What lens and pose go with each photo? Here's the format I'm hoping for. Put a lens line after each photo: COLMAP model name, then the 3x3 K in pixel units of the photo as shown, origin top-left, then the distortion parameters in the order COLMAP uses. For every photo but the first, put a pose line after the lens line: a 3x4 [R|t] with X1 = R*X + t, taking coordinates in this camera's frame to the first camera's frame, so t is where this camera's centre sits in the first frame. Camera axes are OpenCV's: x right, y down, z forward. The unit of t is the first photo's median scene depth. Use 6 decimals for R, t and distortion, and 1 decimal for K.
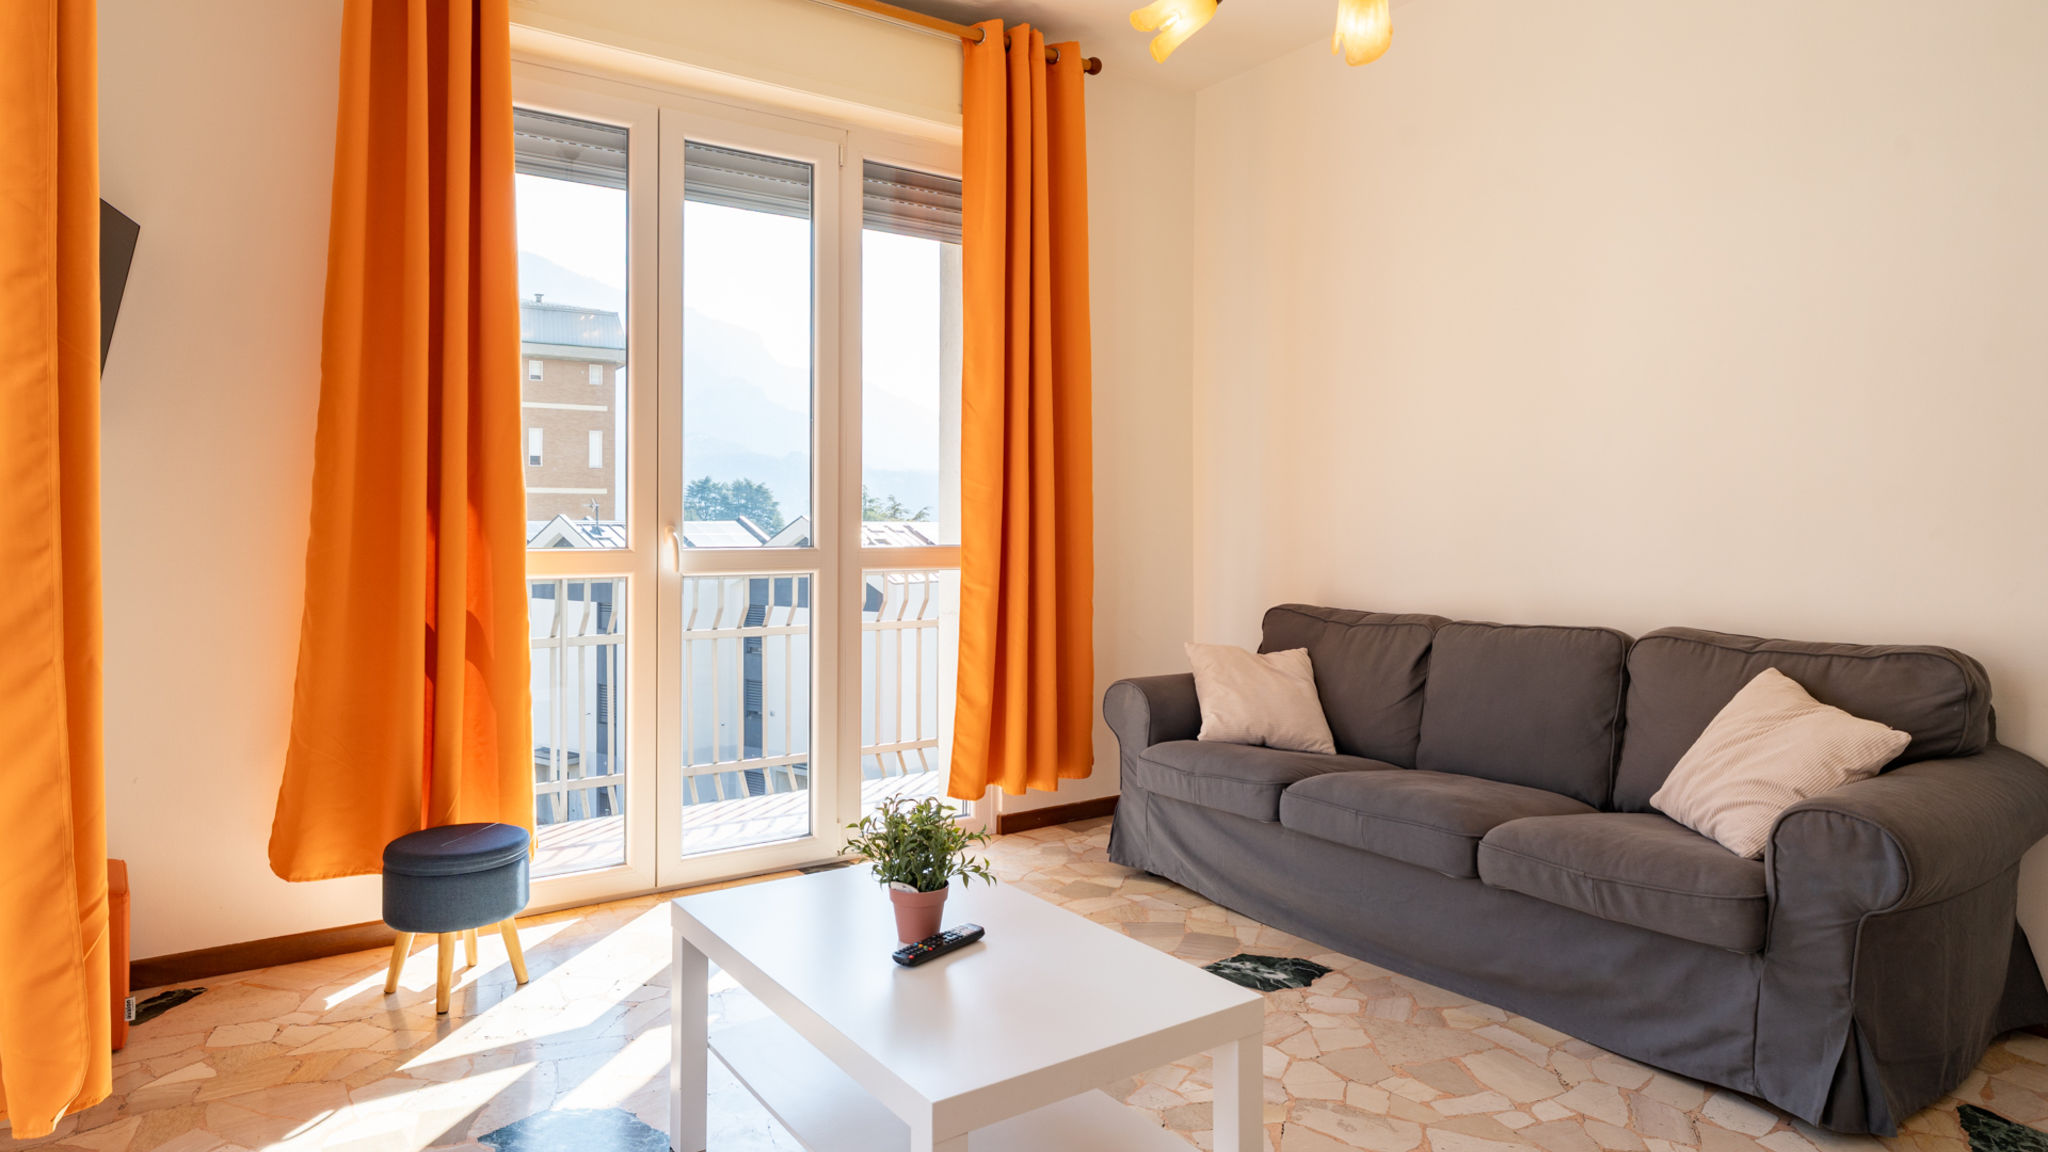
lens RADIAL K [[1128.2, 0, 1024.0], [0, 1128.2, 576.0], [0, 0, 1]] dist [0.002947, -0.000177]
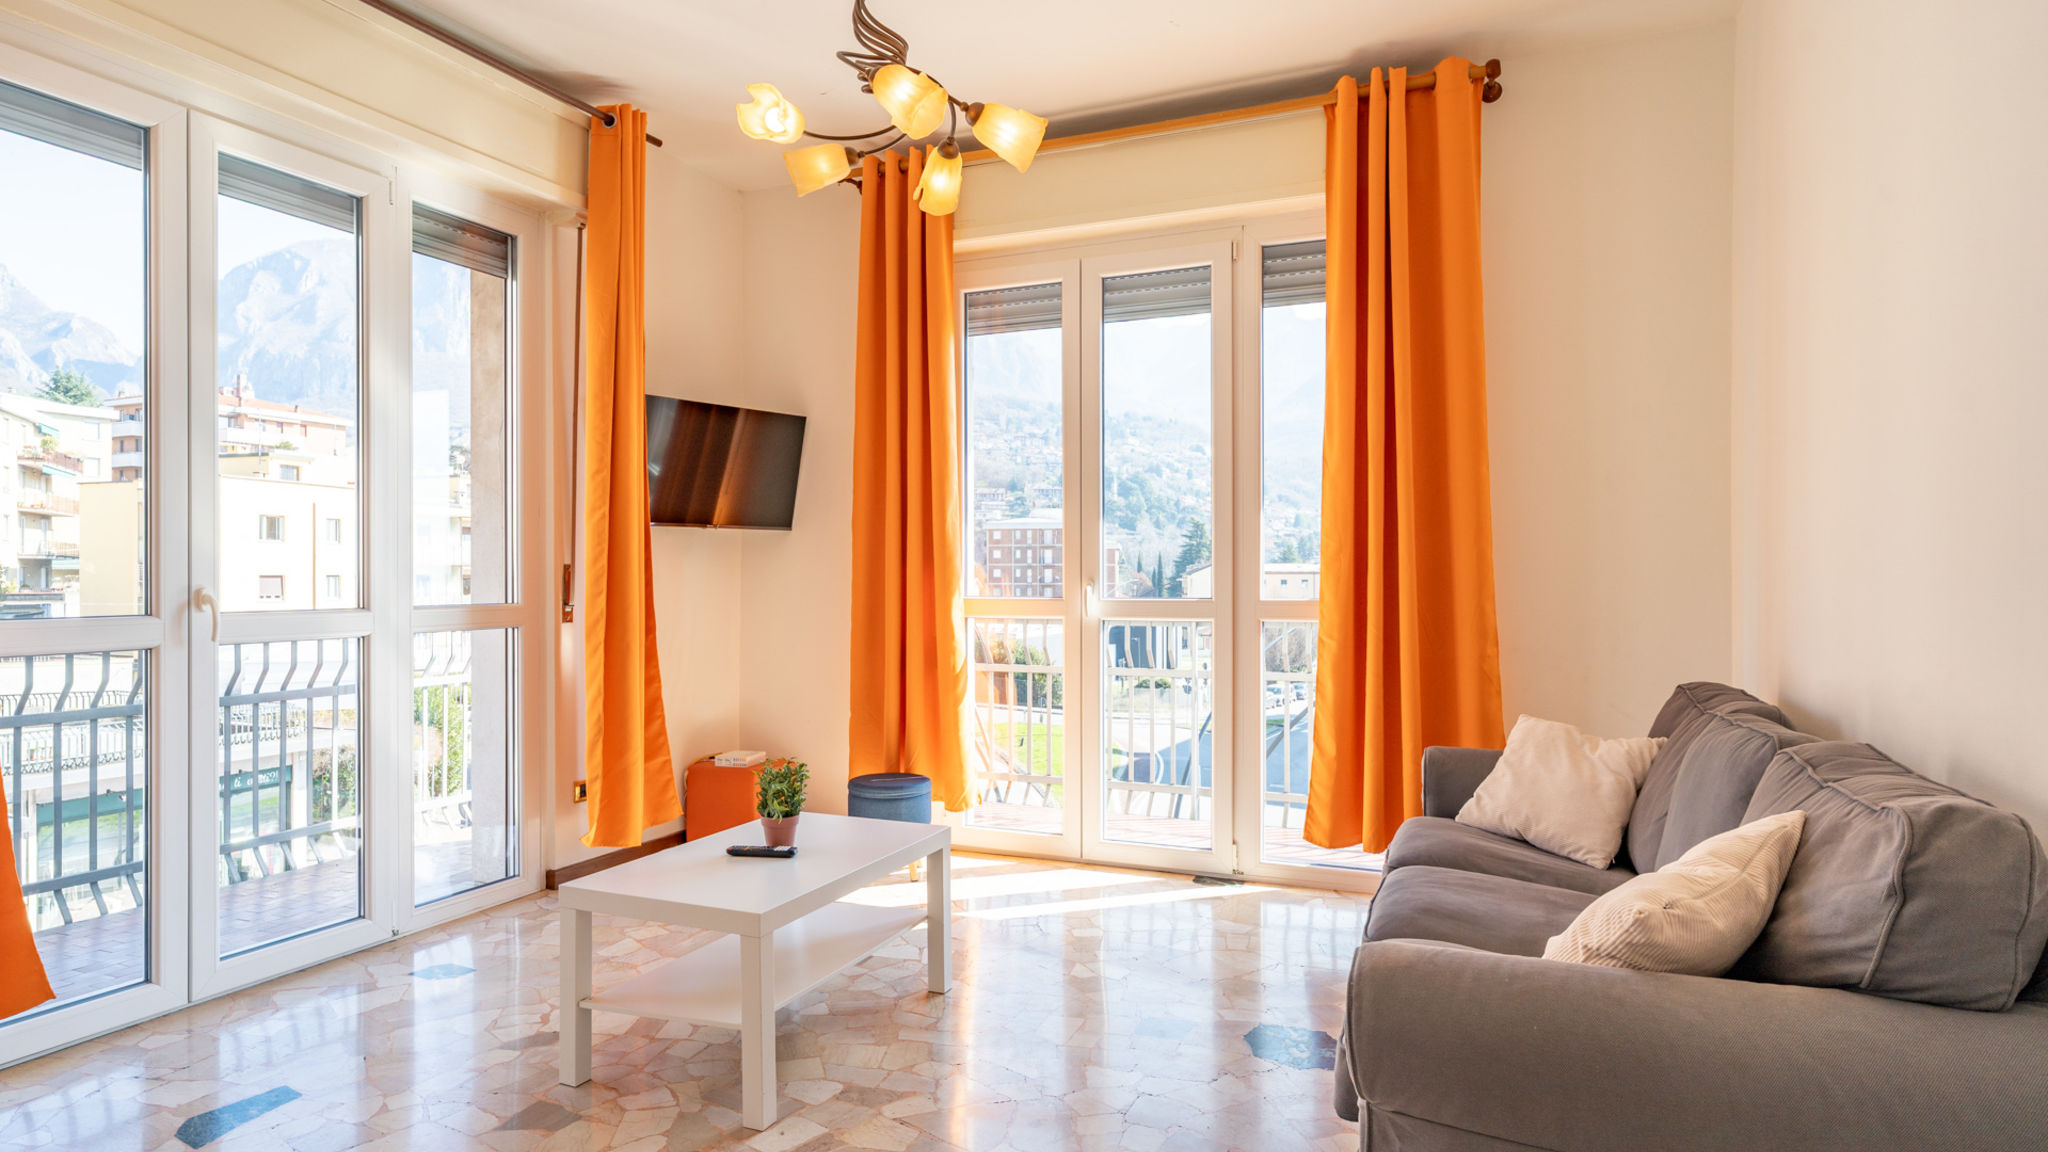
lens RADIAL K [[1128.2, 0, 1024.0], [0, 1128.2, 576.0], [0, 0, 1]] dist [0.002947, -0.000177]
pose [[0.545842, -0.005364, -0.837871, 0.675807], [-0.029151, 0.999253, -0.025388, -0.011715], [0.837381, 0.038282, 0.545277, 0.223034]]
